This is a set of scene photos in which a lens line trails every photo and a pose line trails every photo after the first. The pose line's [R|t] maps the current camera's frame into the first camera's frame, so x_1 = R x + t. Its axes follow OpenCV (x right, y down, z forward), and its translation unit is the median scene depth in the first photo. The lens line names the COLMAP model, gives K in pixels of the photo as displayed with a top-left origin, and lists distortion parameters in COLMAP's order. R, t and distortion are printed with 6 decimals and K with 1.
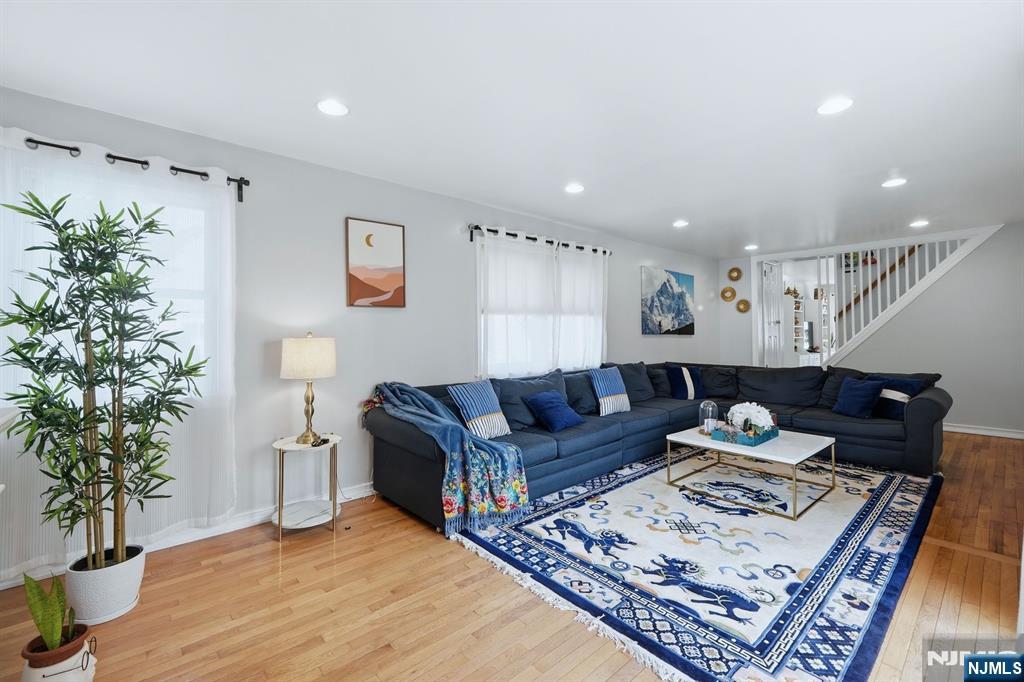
lens RADIAL K [[431.3, 0, 512.5], [0, 431.3, 338.1], [0, 0, 1]] dist [0.002195, -0.000481]
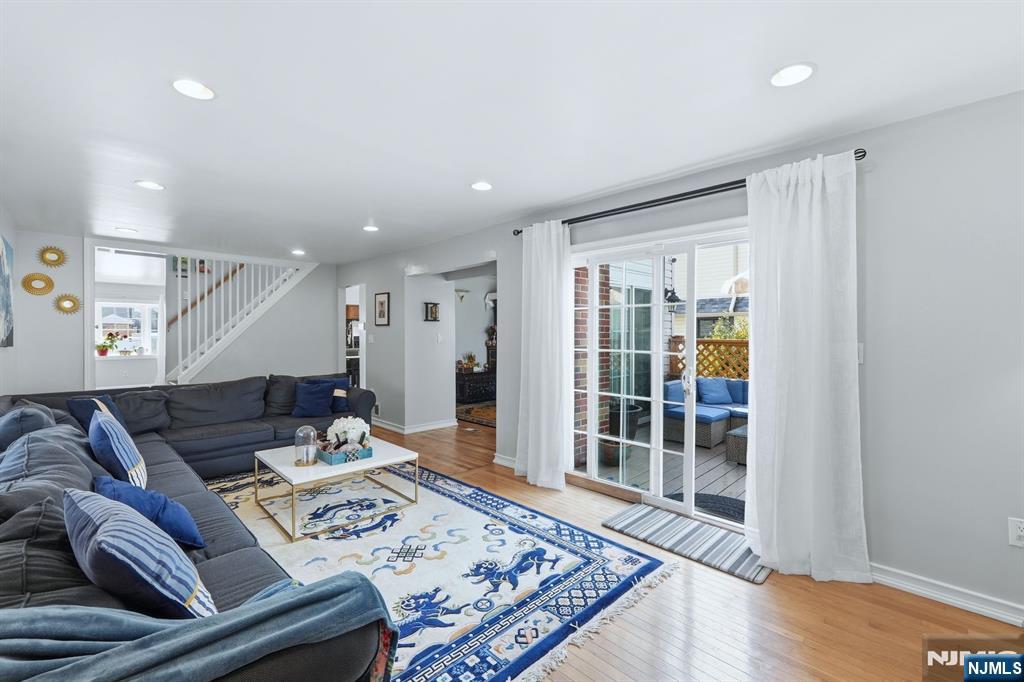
lens RADIAL K [[431.3, 0, 513.0], [0, 431.3, 323.4], [0, 0, 1]] dist [0.002195, -0.000481]
pose [[-0.057603, 0.027769, 0.997953, -0.647348], [0.009301, 0.999585, -0.027278, -0.045690], [-0.998296, 0.007711, -0.057838, 0.919035]]
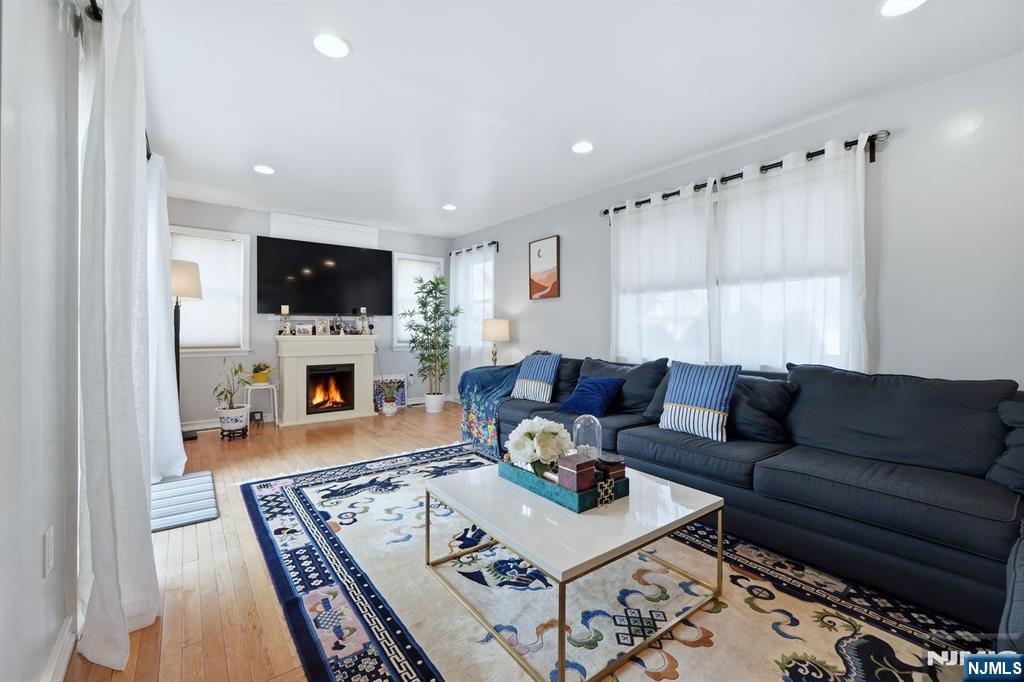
lens RADIAL K [[431.3, 0, 518.7], [0, 431.3, 338.8], [0, 0, 1]] dist [0.002195, -0.000481]
pose [[-0.060558, 0.024152, -0.997872, 1.536897], [-0.015099, 0.999571, 0.025110, 0.038048], [0.998050, 0.016588, -0.060167, 1.361857]]
